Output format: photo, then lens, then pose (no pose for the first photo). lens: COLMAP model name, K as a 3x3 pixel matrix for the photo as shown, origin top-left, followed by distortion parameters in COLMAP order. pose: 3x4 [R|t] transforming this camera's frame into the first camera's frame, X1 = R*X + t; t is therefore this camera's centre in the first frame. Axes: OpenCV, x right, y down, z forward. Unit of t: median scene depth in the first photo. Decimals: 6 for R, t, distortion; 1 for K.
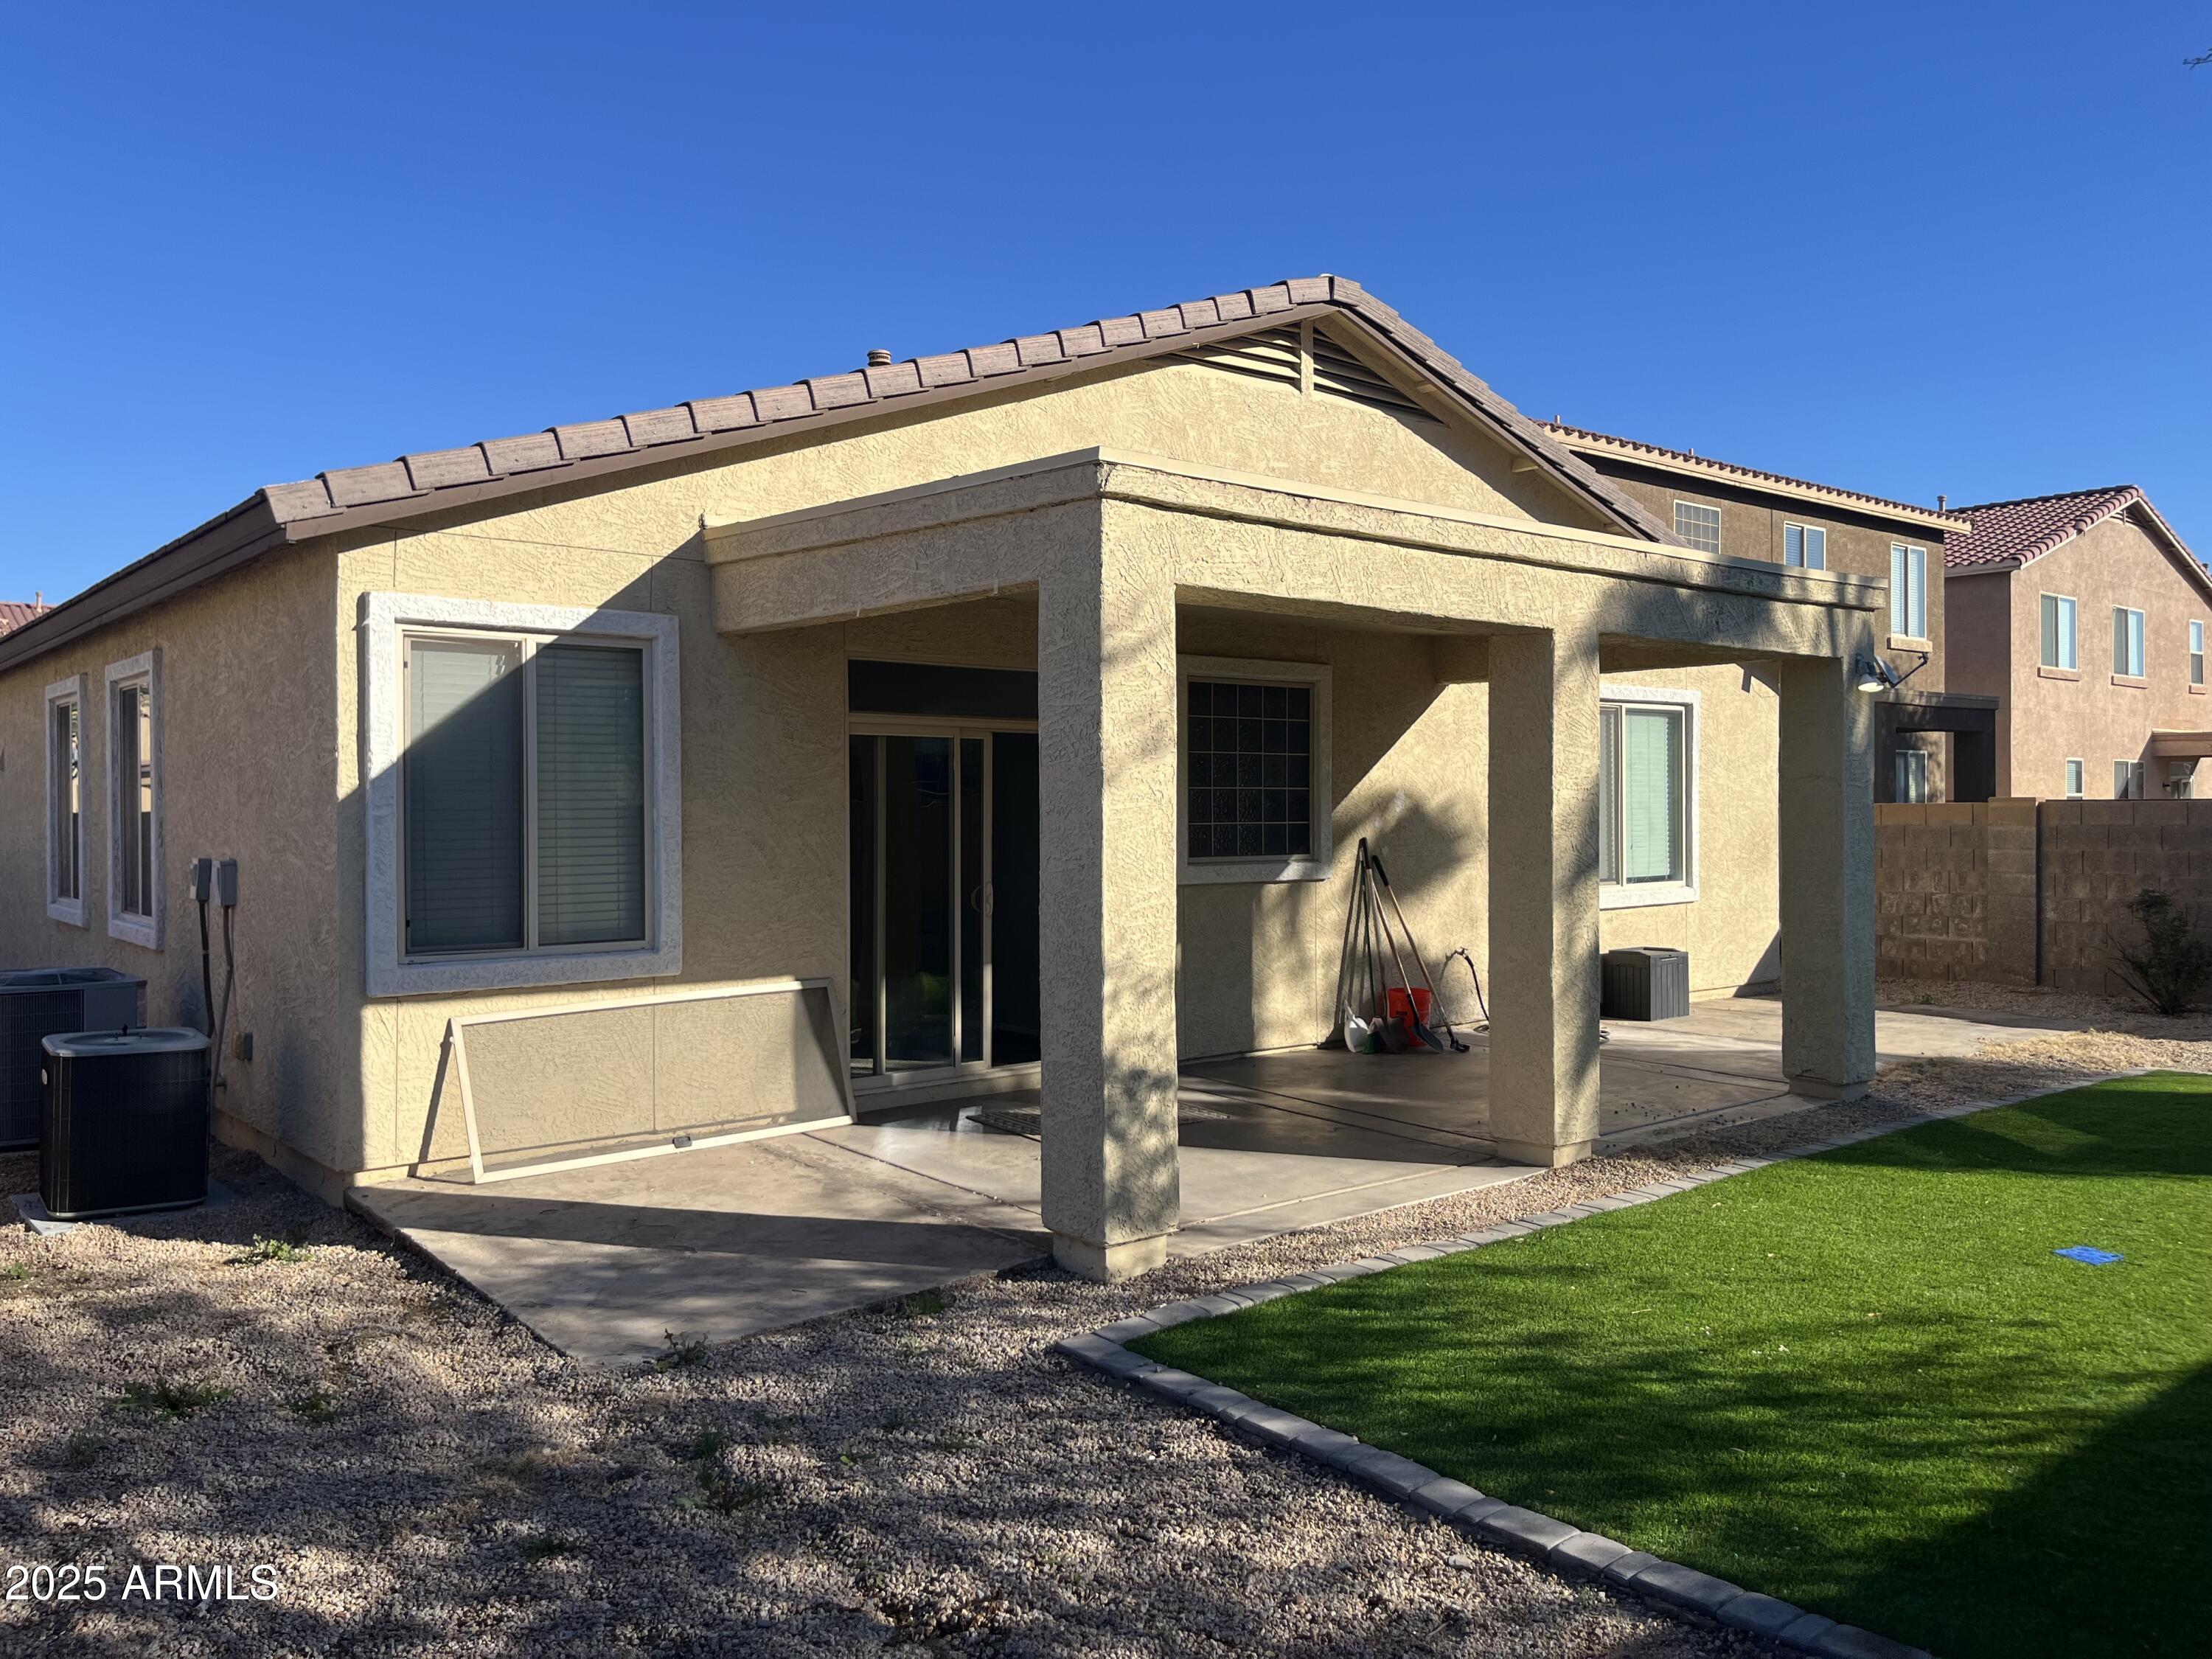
lens RADIAL K [[1690.1, 0, 1103.3], [0, 1690.1, 829.1], [0, 0, 1]] dist [0.044076, -0.015415]
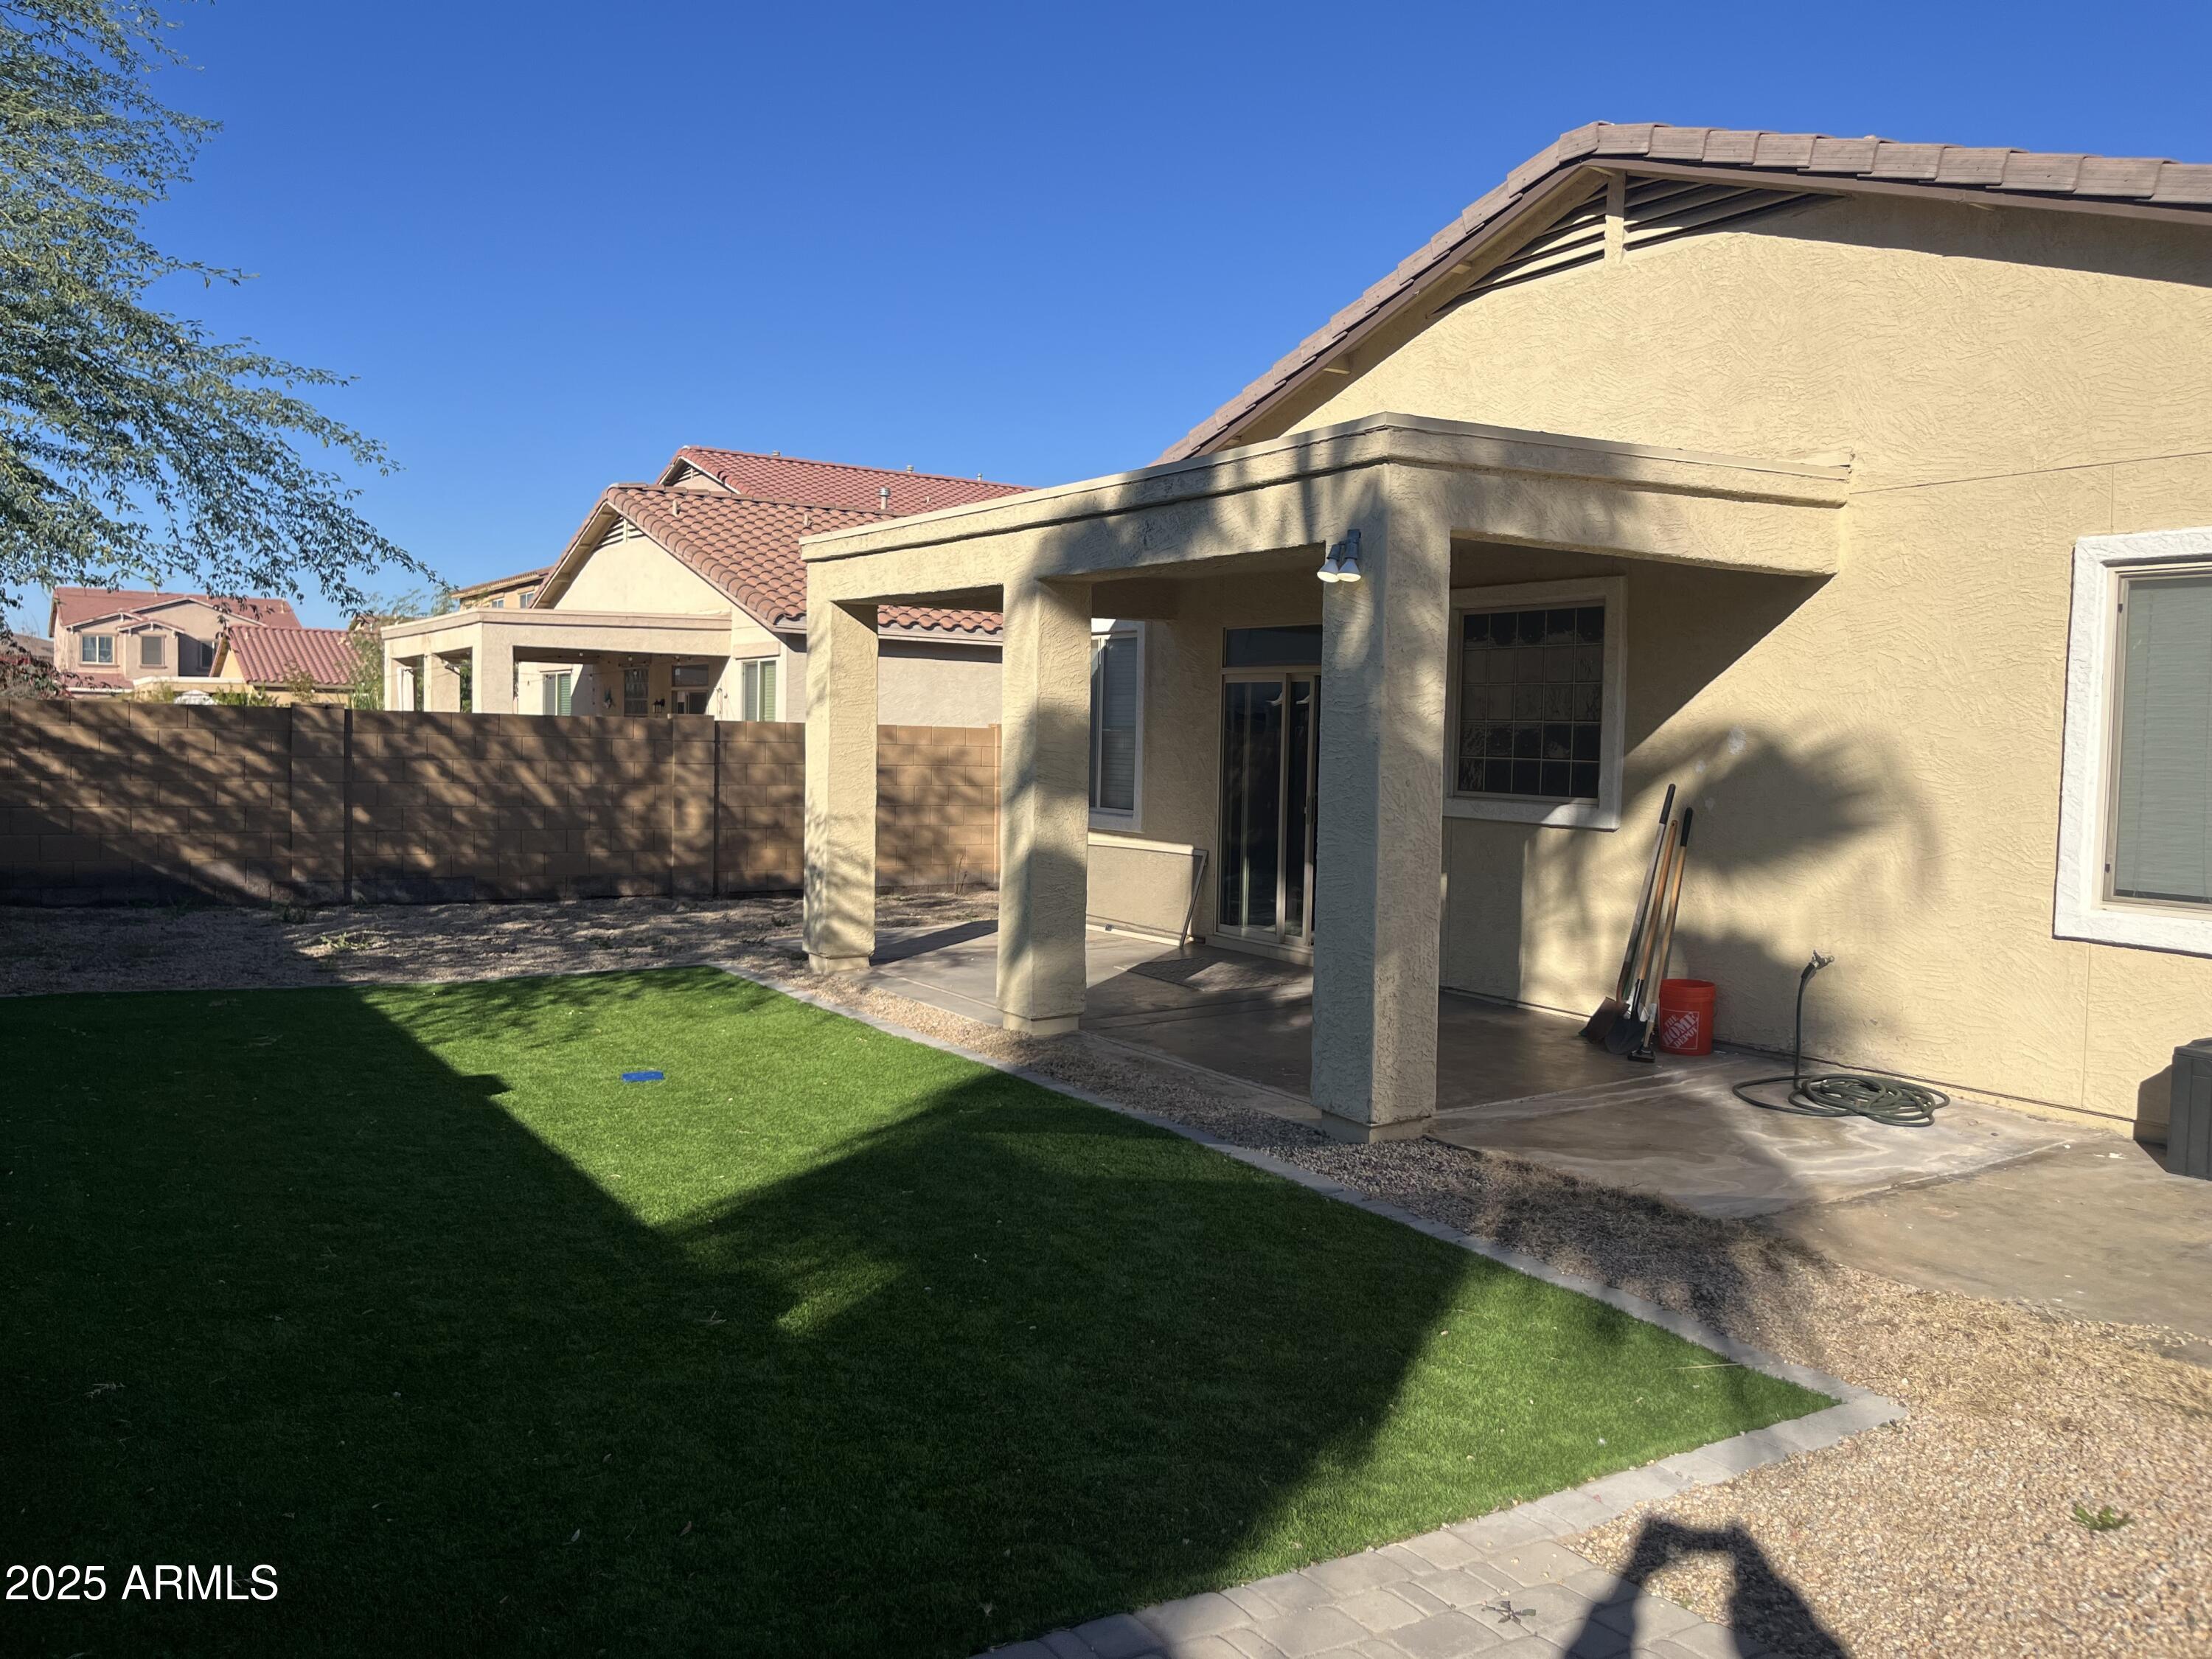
lens RADIAL K [[1690.1, 0, 1101.6], [0, 1690.1, 823.0], [0, 0, 1]] dist [0.044076, -0.015415]
pose [[-0.133647, 0.054649, -0.989521, 1.038353], [-0.036306, 0.997538, 0.059996, -0.016392], [0.990364, 0.043944, -0.131334, 0.882412]]
